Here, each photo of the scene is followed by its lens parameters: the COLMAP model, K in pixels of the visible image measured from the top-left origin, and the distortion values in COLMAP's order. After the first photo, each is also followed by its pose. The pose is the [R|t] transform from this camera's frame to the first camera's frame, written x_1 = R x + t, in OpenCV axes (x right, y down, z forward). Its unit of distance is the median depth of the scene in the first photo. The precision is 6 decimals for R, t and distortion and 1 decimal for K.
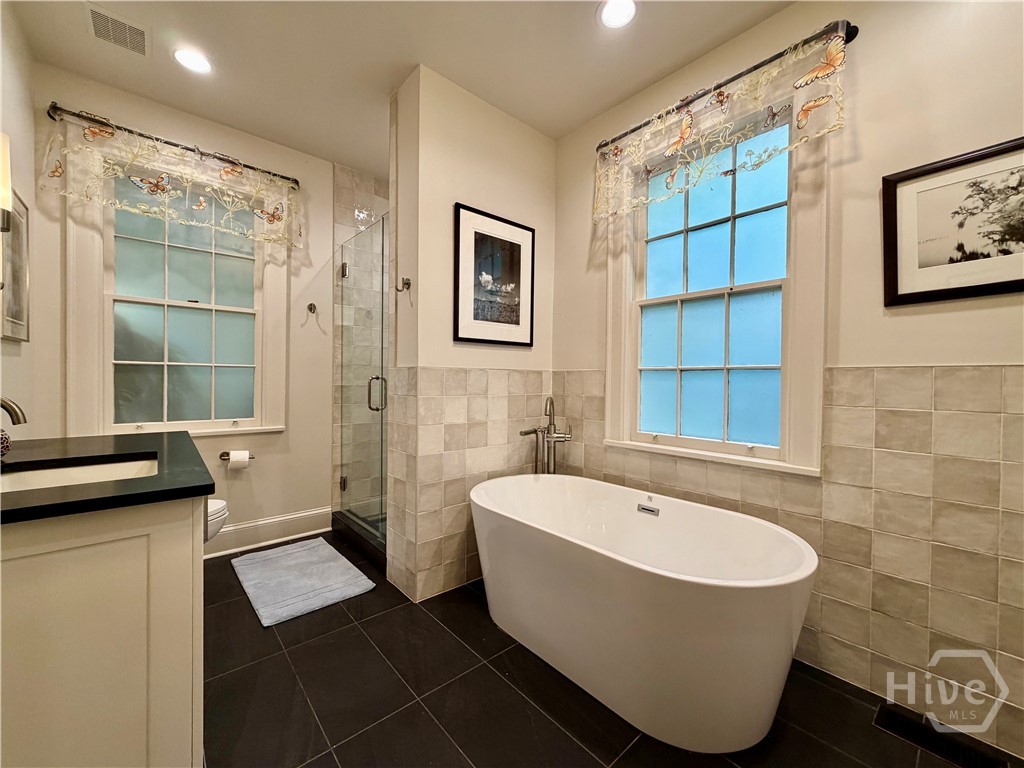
lens RADIAL K [[407.4, 0, 510.2], [0, 407.4, 384.1], [0, 0, 1]] dist [0.000593, 0.000479]
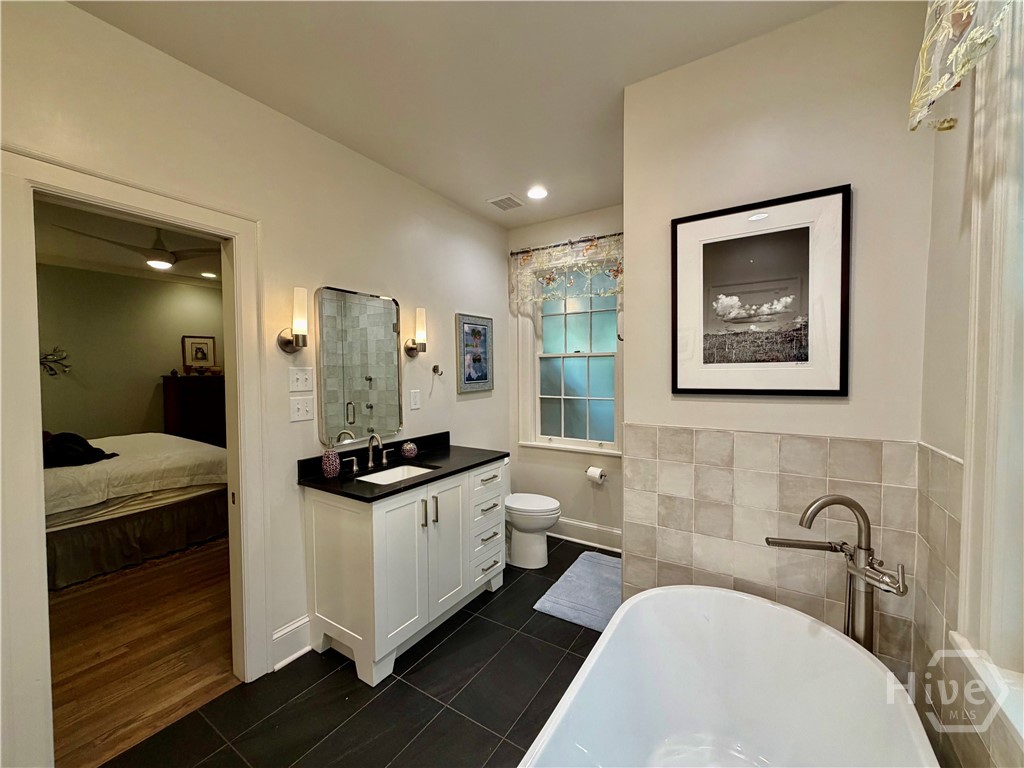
lens RADIAL K [[407.4, 0, 507.9], [0, 407.4, 384.6], [0, 0, 1]] dist [0.000593, 0.000479]
pose [[0.274281, 0.019963, -0.961442, 0.512430], [-0.001365, 0.999792, 0.020370, -0.130784], [0.961649, -0.004275, 0.274251, 0.440974]]
